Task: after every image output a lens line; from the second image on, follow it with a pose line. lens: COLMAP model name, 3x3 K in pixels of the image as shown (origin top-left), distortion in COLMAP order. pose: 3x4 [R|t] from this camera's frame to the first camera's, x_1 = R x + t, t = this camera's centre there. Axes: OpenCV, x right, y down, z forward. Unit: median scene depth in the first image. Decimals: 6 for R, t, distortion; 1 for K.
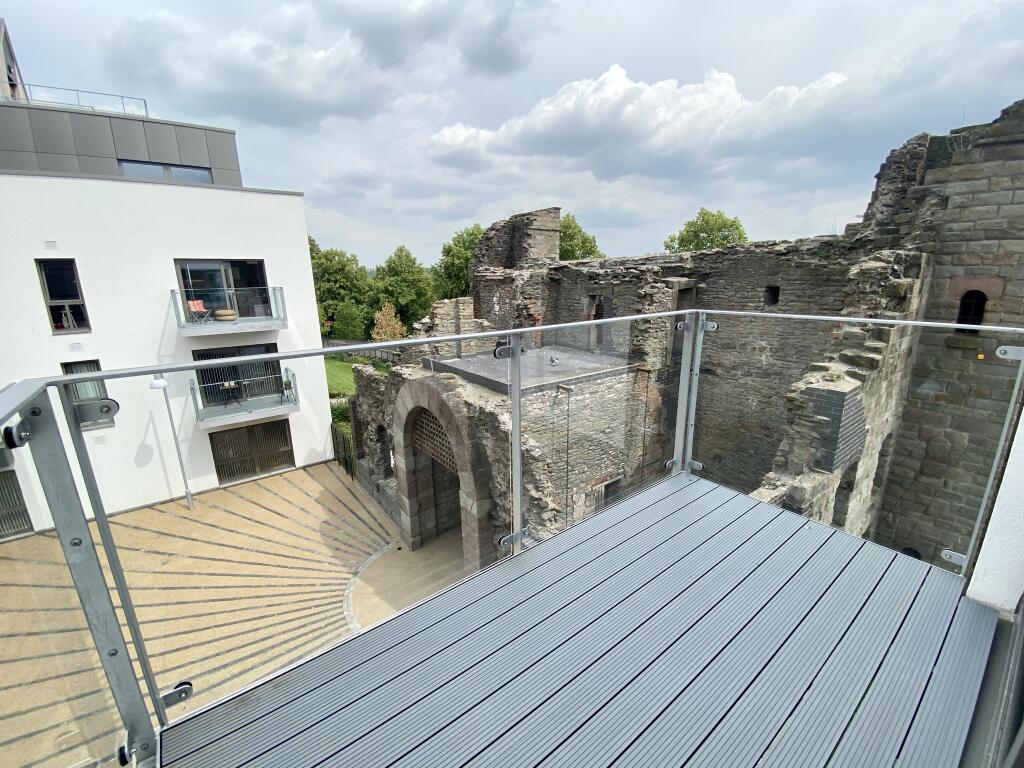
lens RADIAL K [[414.2, 0, 515.1], [0, 414.2, 384.8], [0, 0, 1]] dist [0.053887, -0.031894]
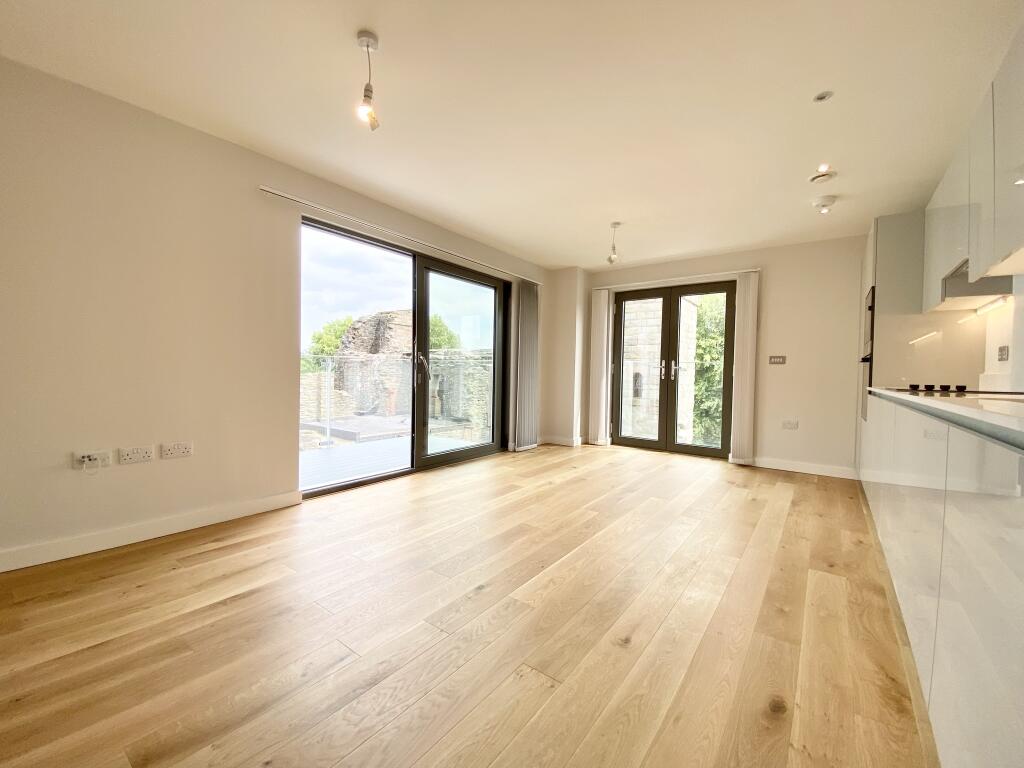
lens RADIAL K [[414.2, 0, 515.1], [0, 414.2, 384.8], [0, 0, 1]] dist [0.053887, -0.031894]
pose [[0.959486, 0.026323, 0.280523, 0.061106], [0.035854, 0.976125, -0.214230, 0.102575], [-0.279464, 0.215609, 0.935635, -0.277723]]
